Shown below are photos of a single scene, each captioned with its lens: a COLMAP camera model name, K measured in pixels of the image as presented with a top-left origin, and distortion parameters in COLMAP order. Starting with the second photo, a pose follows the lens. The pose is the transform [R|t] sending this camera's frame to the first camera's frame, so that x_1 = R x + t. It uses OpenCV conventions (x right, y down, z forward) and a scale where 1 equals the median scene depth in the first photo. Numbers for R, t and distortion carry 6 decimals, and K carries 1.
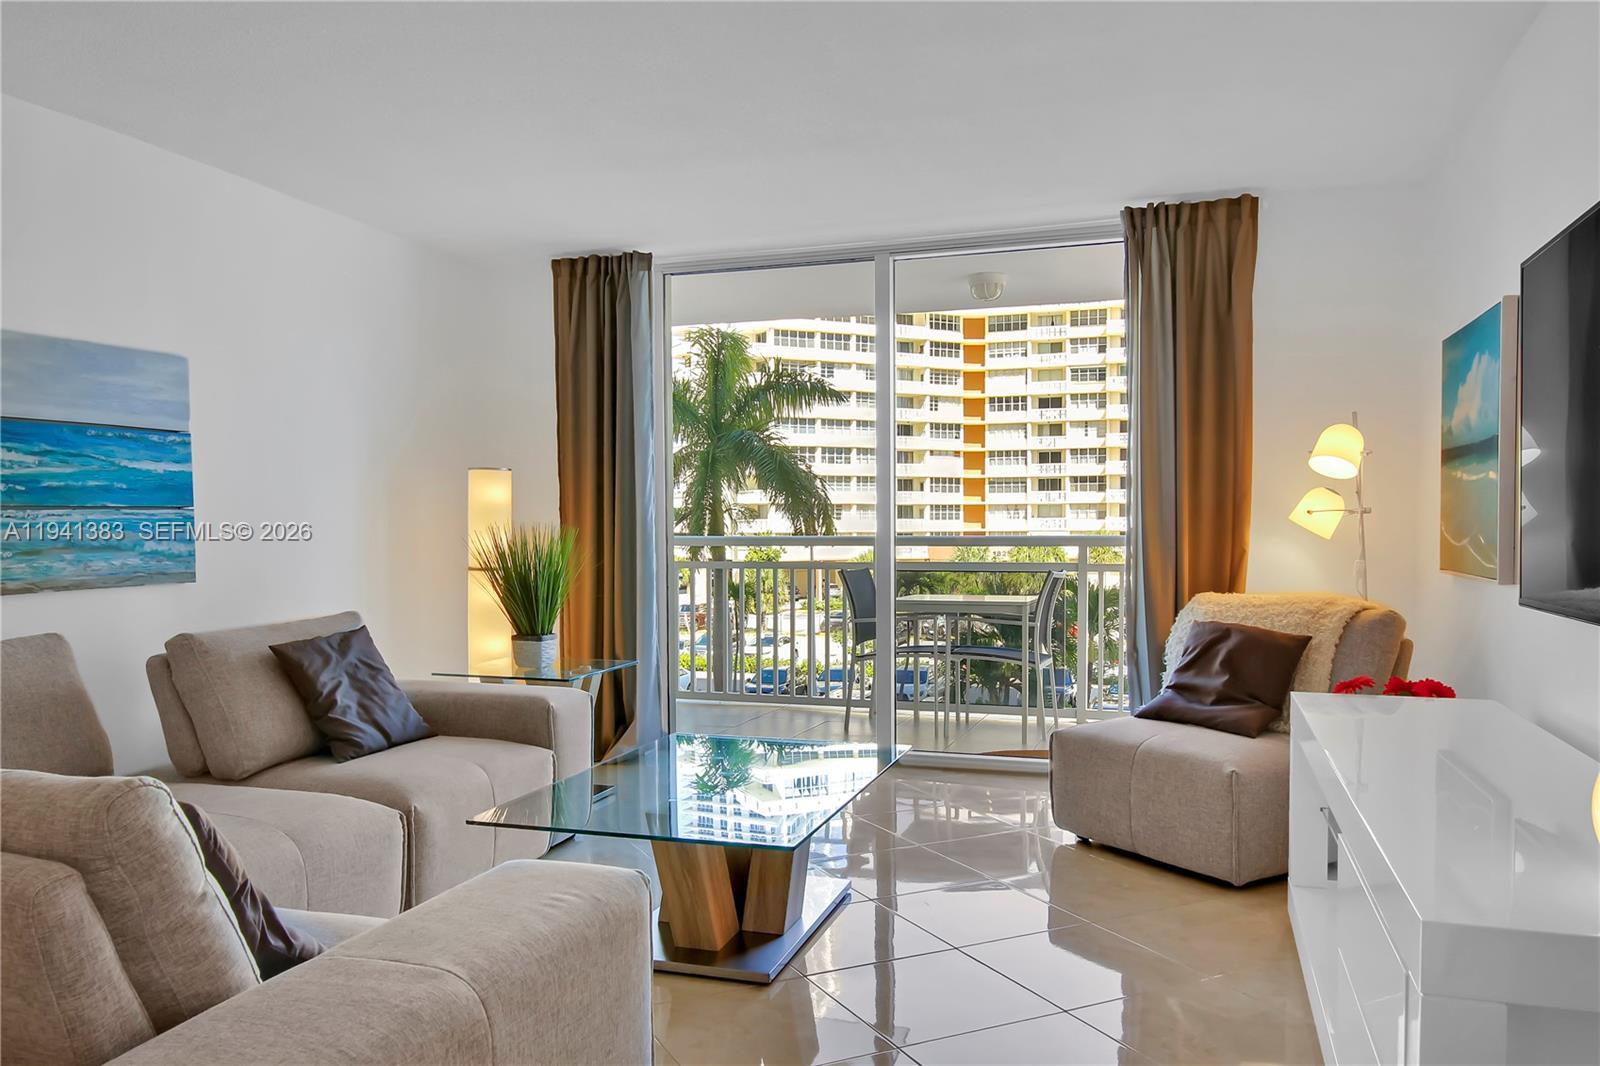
lens RADIAL K [[1157.3, 0, 791.6], [0, 1157.3, 569.7], [0, 0, 1]] dist [-0.007630, -0.001515]
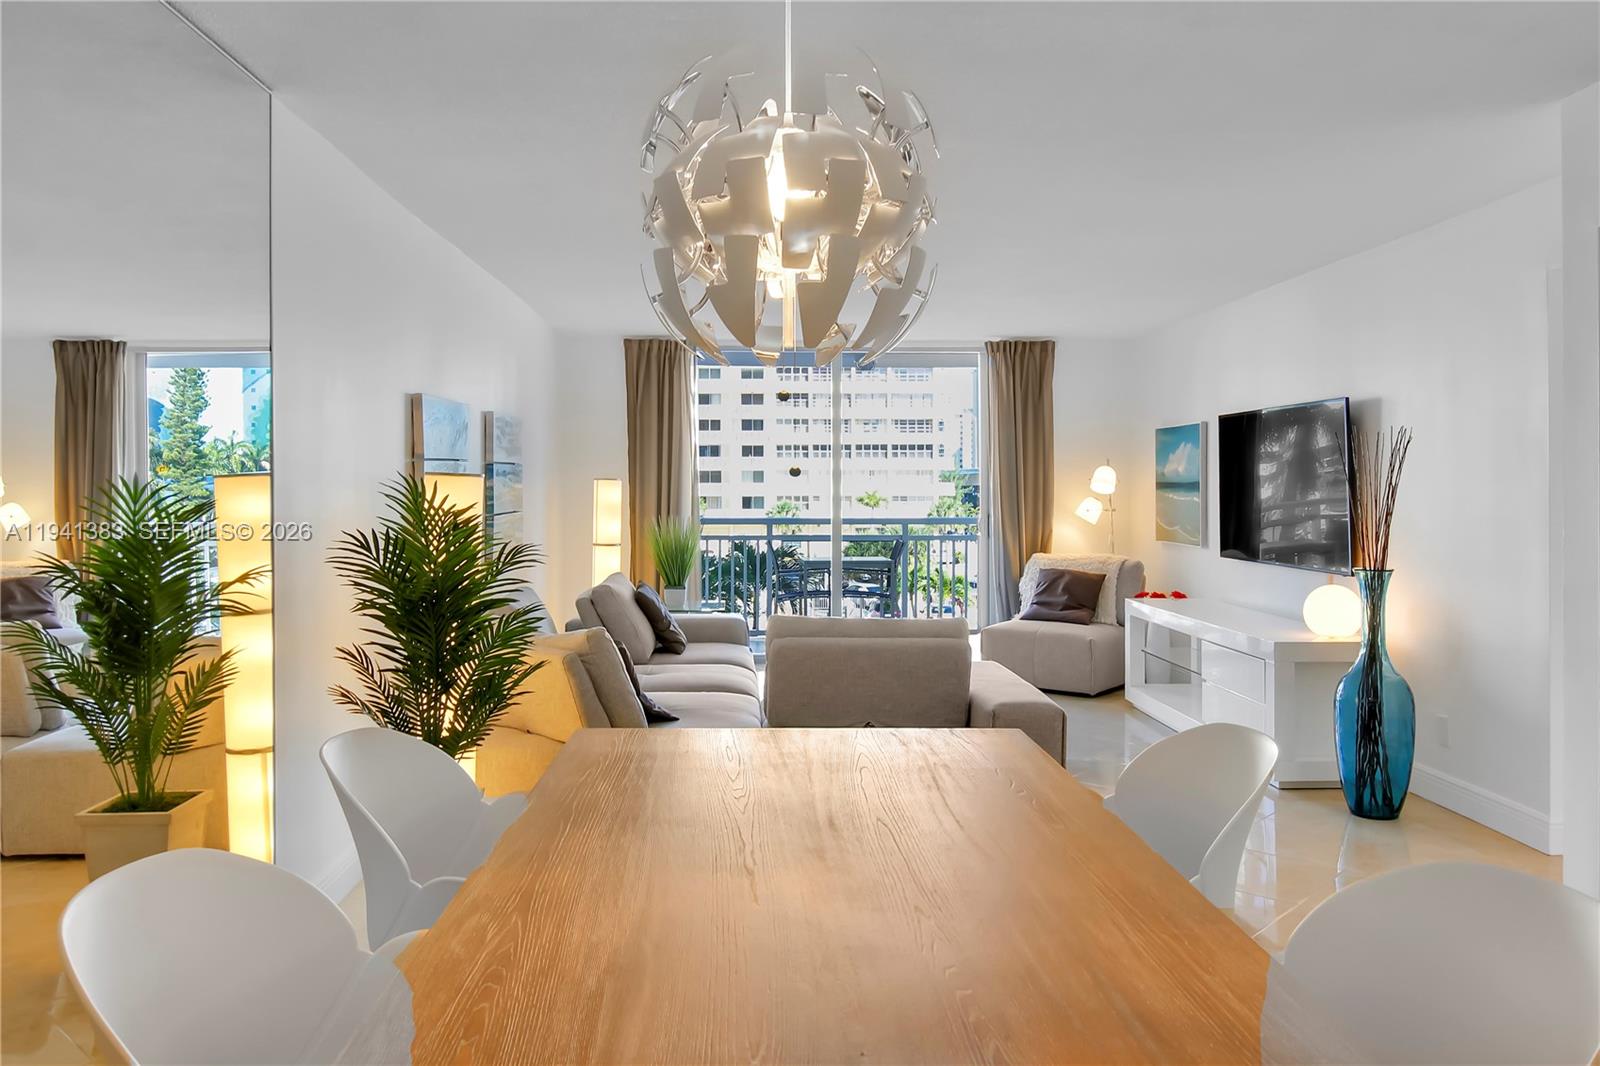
lens RADIAL K [[1128.5, 0, 794.1], [0, 1128.5, 478.3], [0, 0, 1]] dist [0.000461, -0.000232]
pose [[0.935440, 0.008146, 0.353391, -0.674766], [0.008440, 0.998935, -0.045368, -0.022565], [-0.353384, 0.045422, 0.934375, -0.582380]]
